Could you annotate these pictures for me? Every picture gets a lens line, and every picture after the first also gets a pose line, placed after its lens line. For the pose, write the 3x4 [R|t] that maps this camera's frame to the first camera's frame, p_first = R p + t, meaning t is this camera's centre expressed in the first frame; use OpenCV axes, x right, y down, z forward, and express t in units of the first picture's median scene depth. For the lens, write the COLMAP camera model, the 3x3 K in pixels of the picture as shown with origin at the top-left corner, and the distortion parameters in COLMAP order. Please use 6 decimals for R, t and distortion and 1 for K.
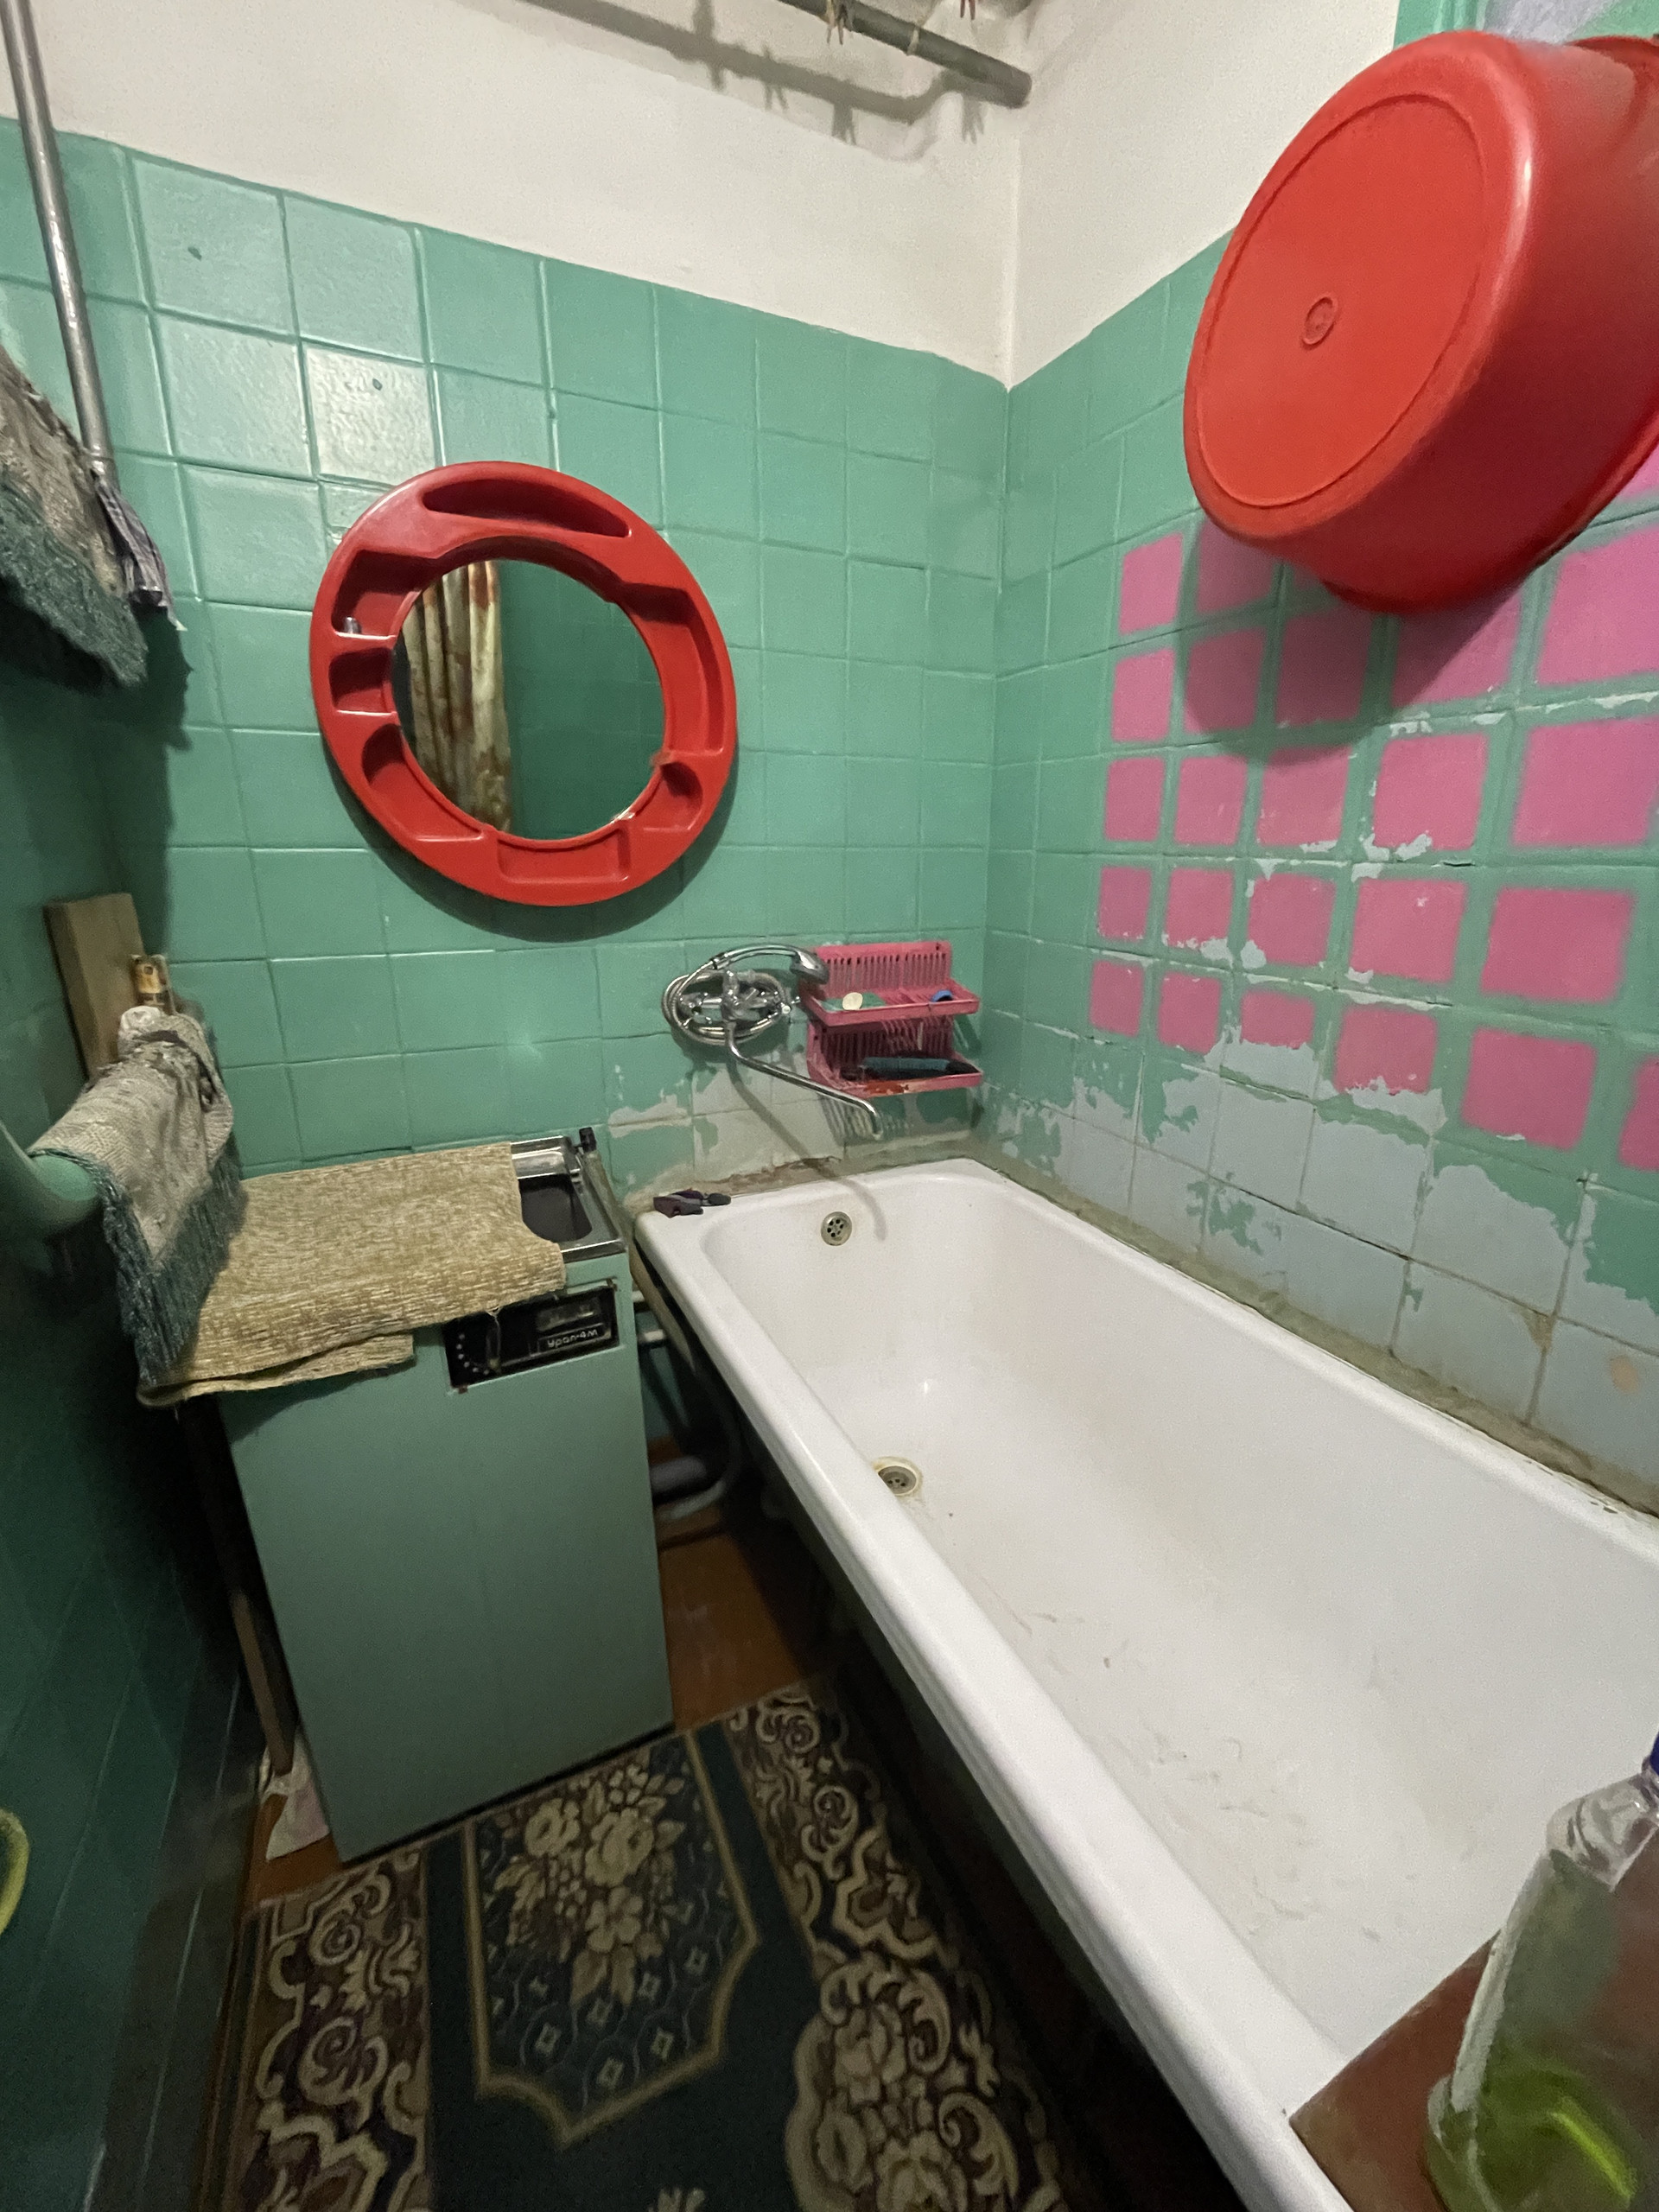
lens RADIAL K [[891.2, 0, 832.7], [0, 891.2, 1108.9], [0, 0, 1]] dist [-0.000091, -0.000636]
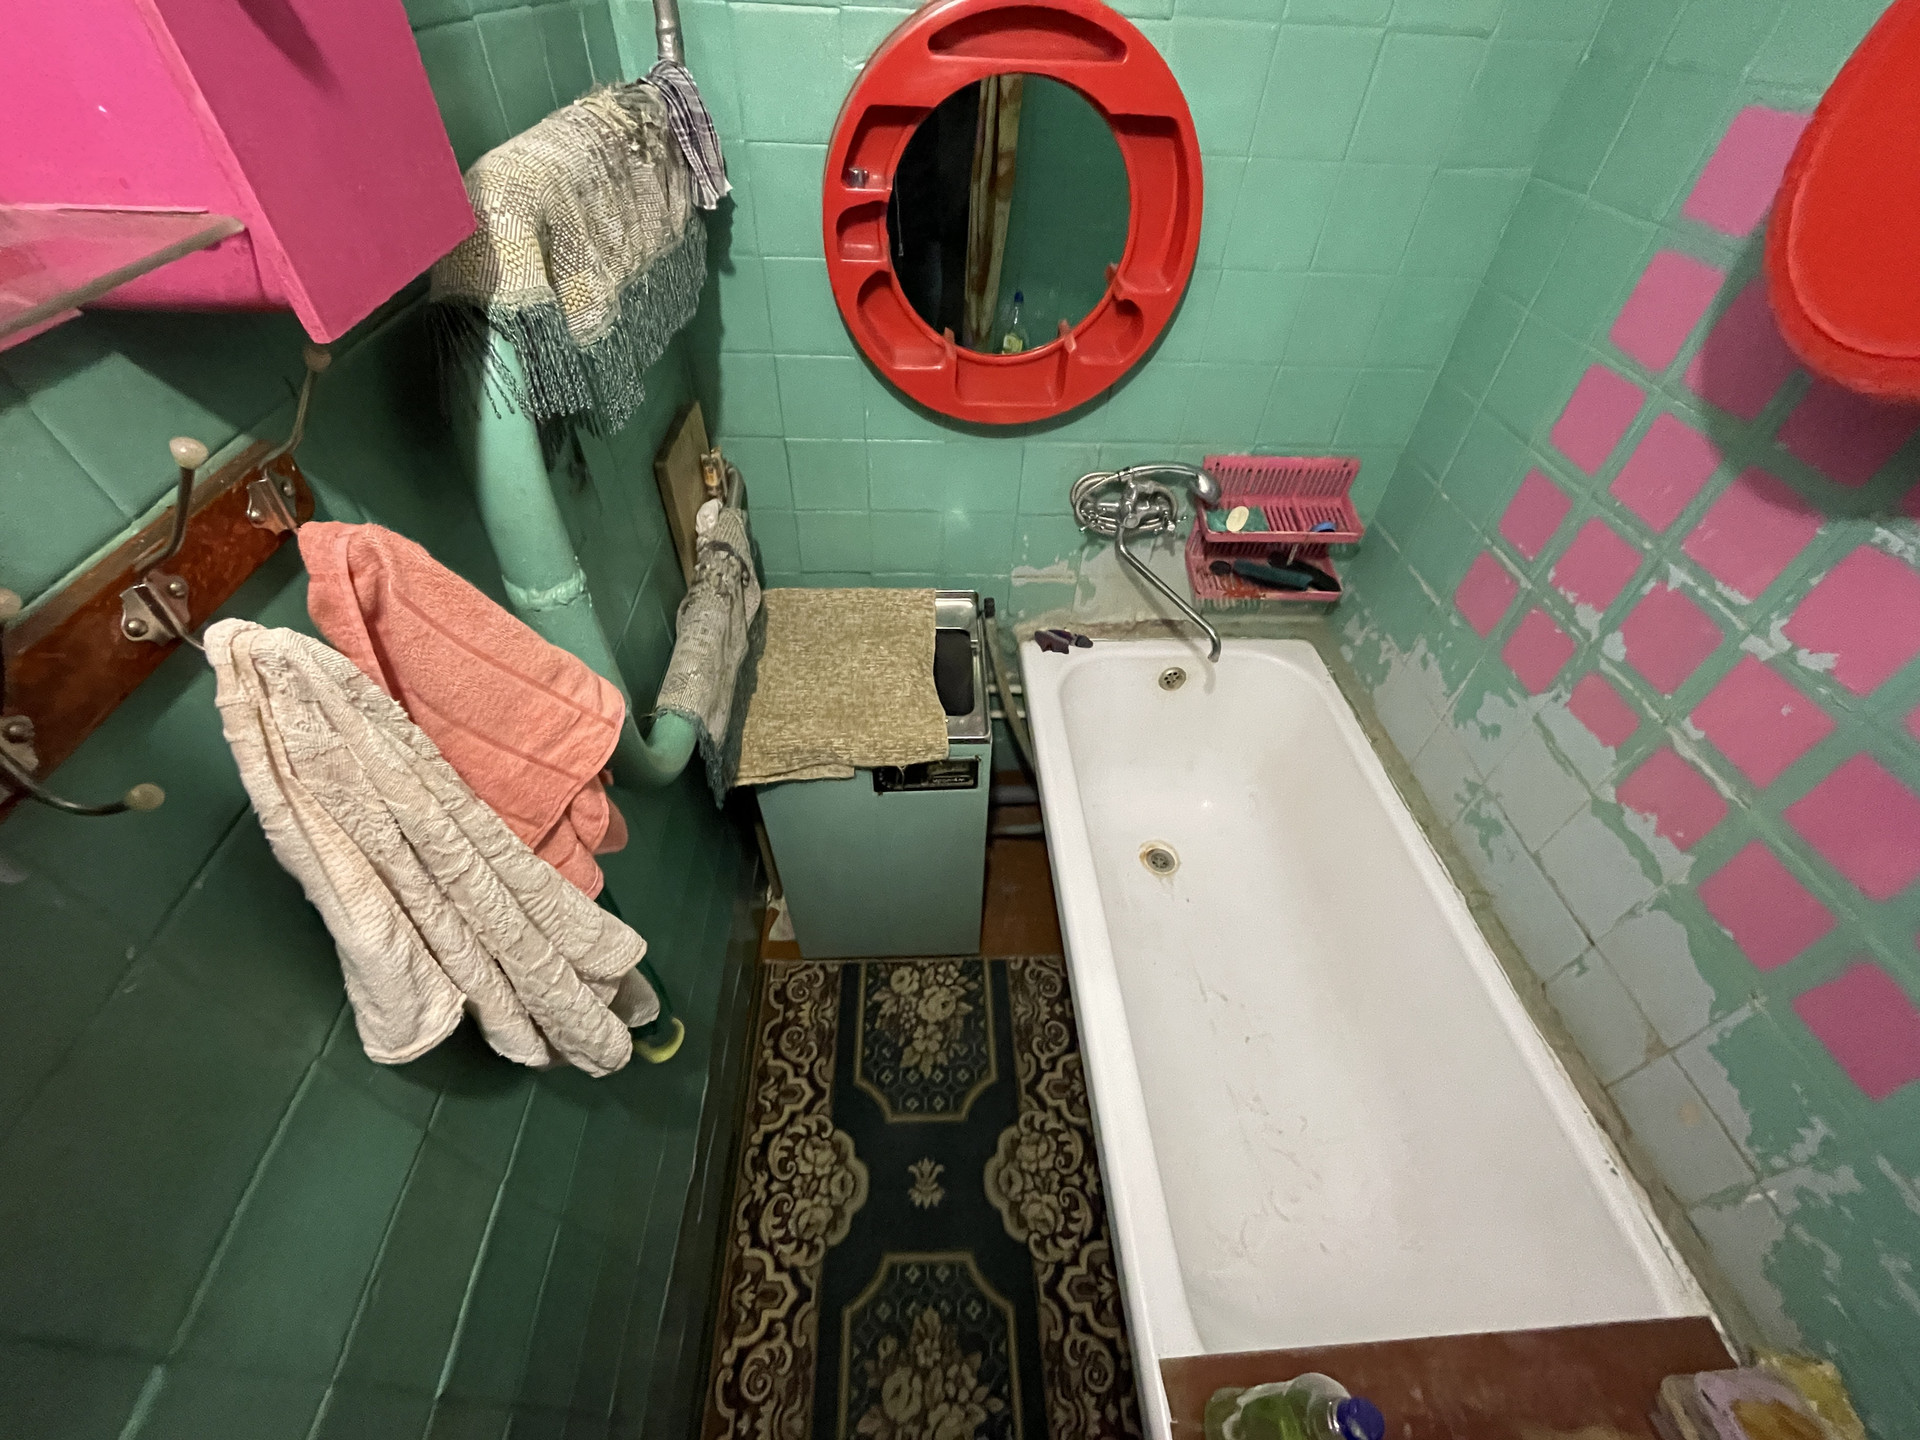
lens RADIAL K [[773.6, 0, 957.4], [0, 773.6, 721.5], [0, 0, 1]] dist [-0.000091, -0.000636]
pose [[0.922120, 0.295850, -0.249336, 0.021052], [-0.141487, 0.857651, 0.494384, -0.453780], [0.360107, -0.420604, 0.832716, -0.053279]]
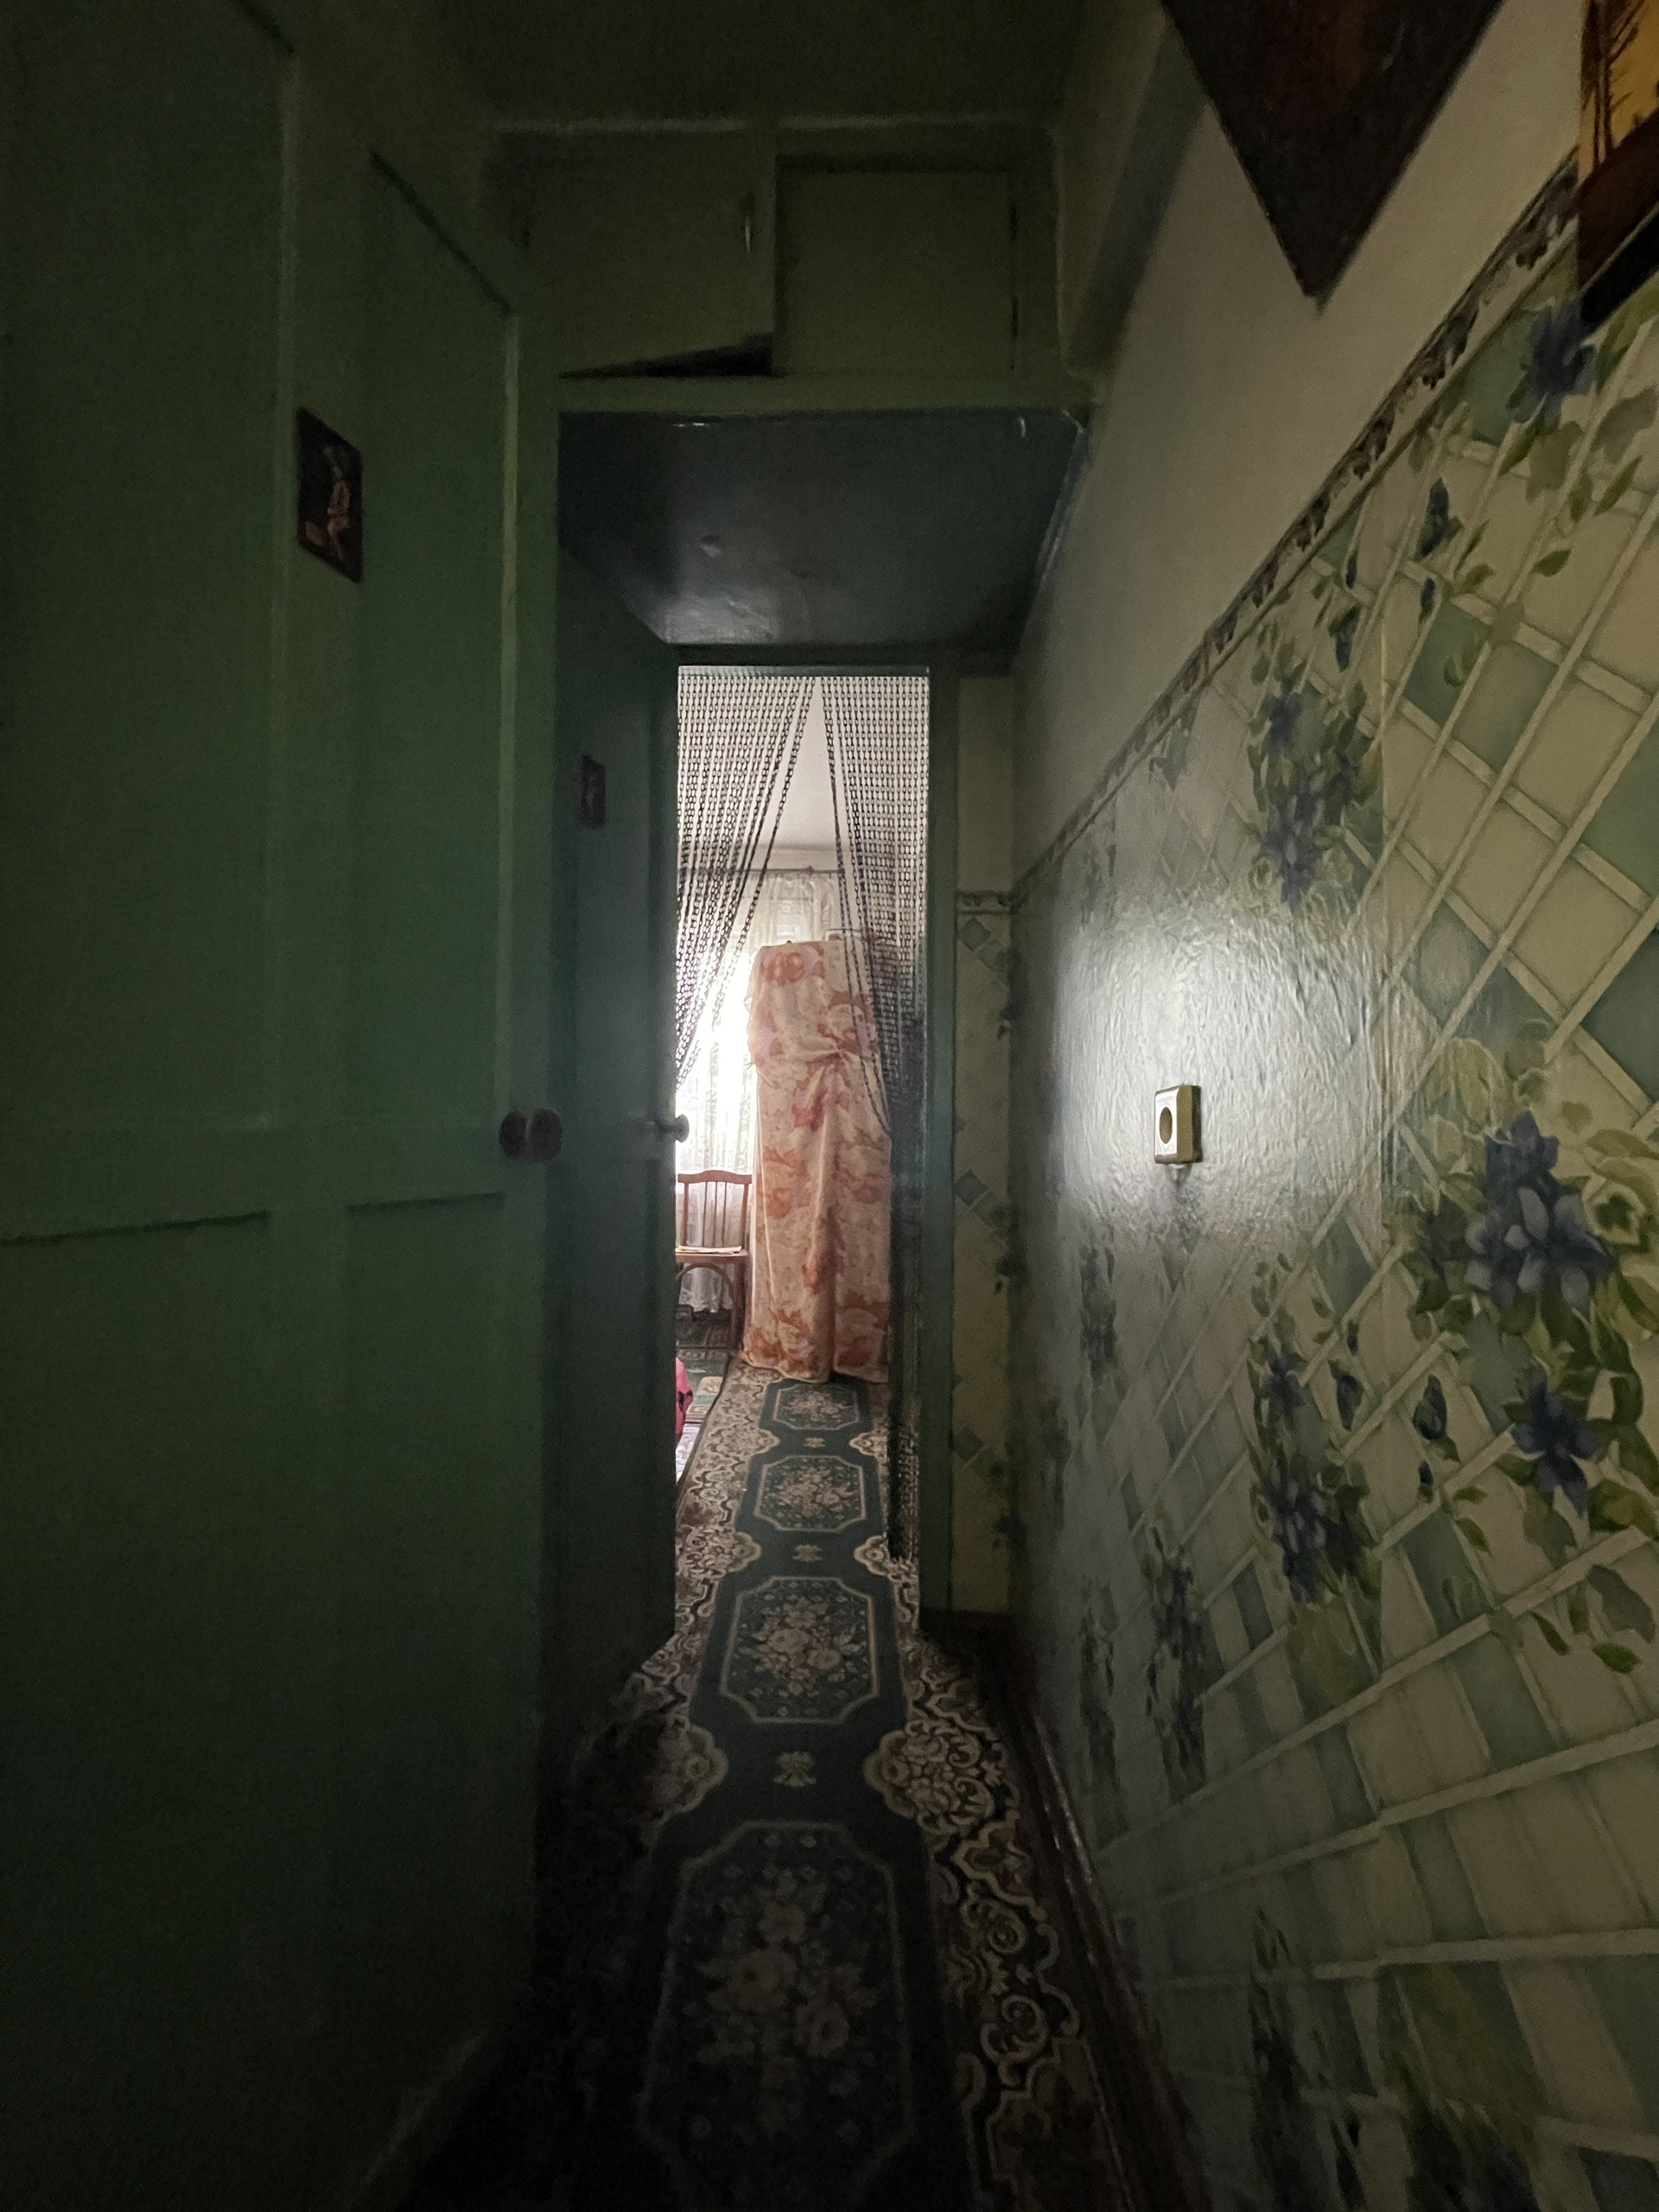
lens RADIAL K [[891.2, 0, 831.0], [0, 891.2, 1096.1], [0, 0, 1]] dist [-0.000091, -0.000636]
pose [[-0.907079, 0.004184, 0.420939, -0.739304], [0.119718, 0.961225, 0.248424, -0.358801], [-0.403578, 0.275734, -0.872408, 1.580830]]
